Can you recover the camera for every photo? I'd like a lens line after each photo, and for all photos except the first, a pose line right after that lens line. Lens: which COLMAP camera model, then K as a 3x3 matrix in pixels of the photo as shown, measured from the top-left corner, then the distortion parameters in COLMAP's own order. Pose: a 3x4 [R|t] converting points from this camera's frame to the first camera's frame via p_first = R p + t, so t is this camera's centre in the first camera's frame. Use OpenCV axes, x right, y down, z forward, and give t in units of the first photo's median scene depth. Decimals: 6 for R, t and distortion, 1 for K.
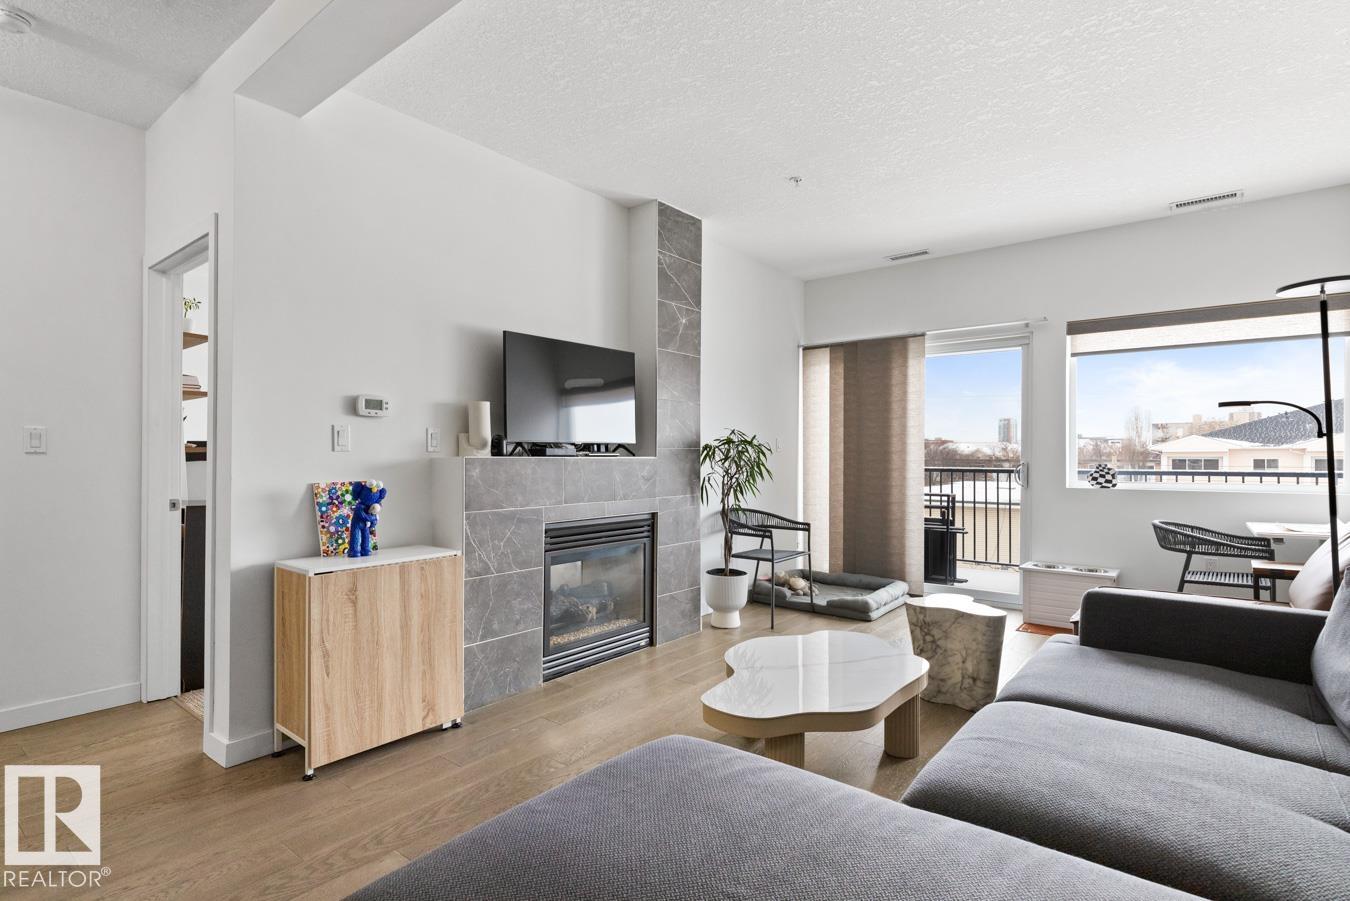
lens RADIAL K [[677.4, 0, 677.9], [0, 677.4, 457.5], [0, 0, 1]] dist [-0.004411, -0.000060]
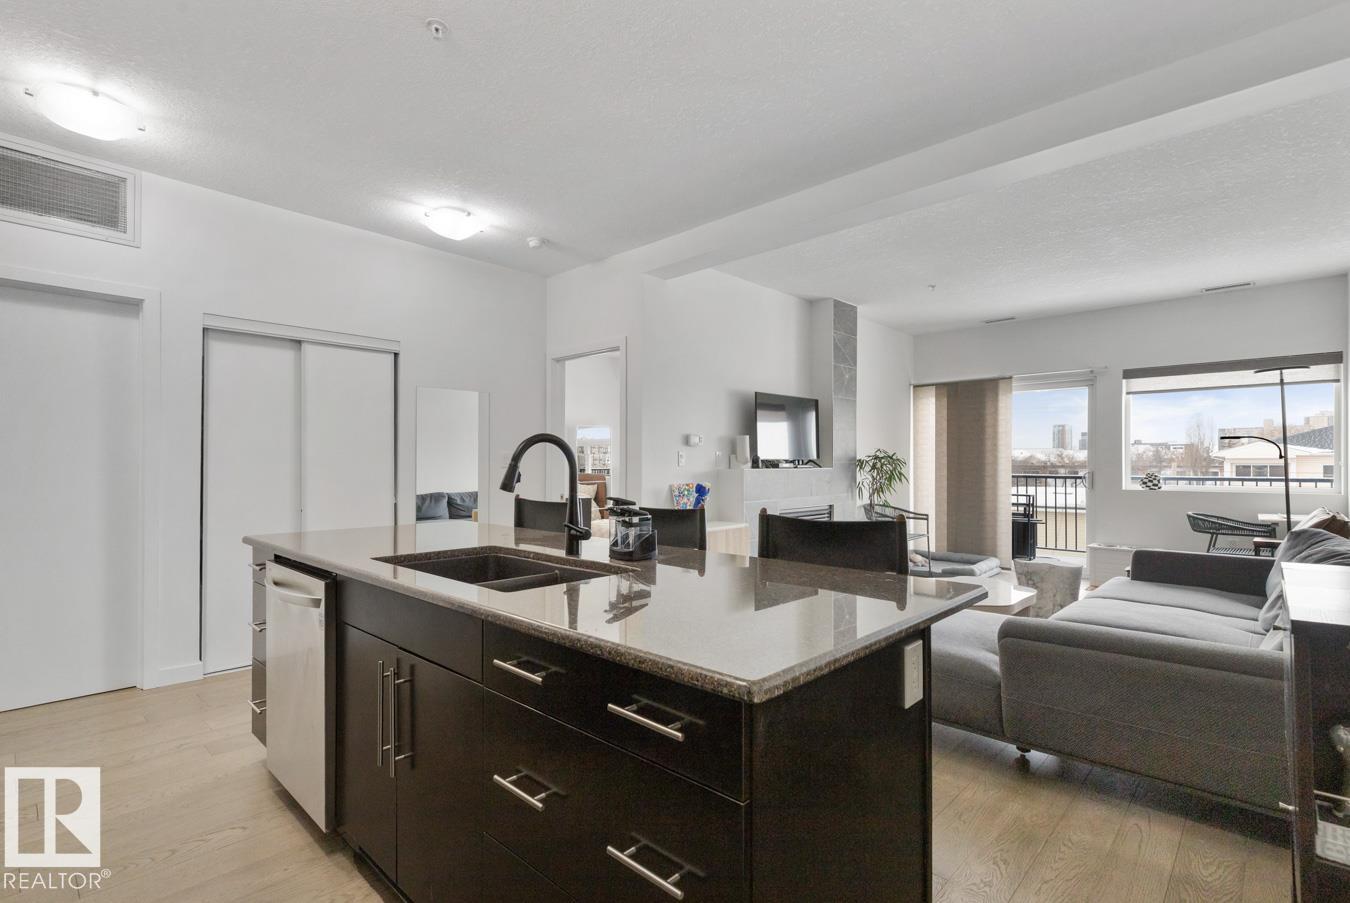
lens RADIAL K [[631.3, 0, 676.8], [0, 631.3, 462.9], [0, 0, 1]] dist [0.004771, 0.001274]
pose [[0.995509, -0.001860, -0.094650, -0.209368], [0.001675, 0.999997, -0.002039, -0.008697], [0.094653, 0.001871, 0.995509, -0.372088]]
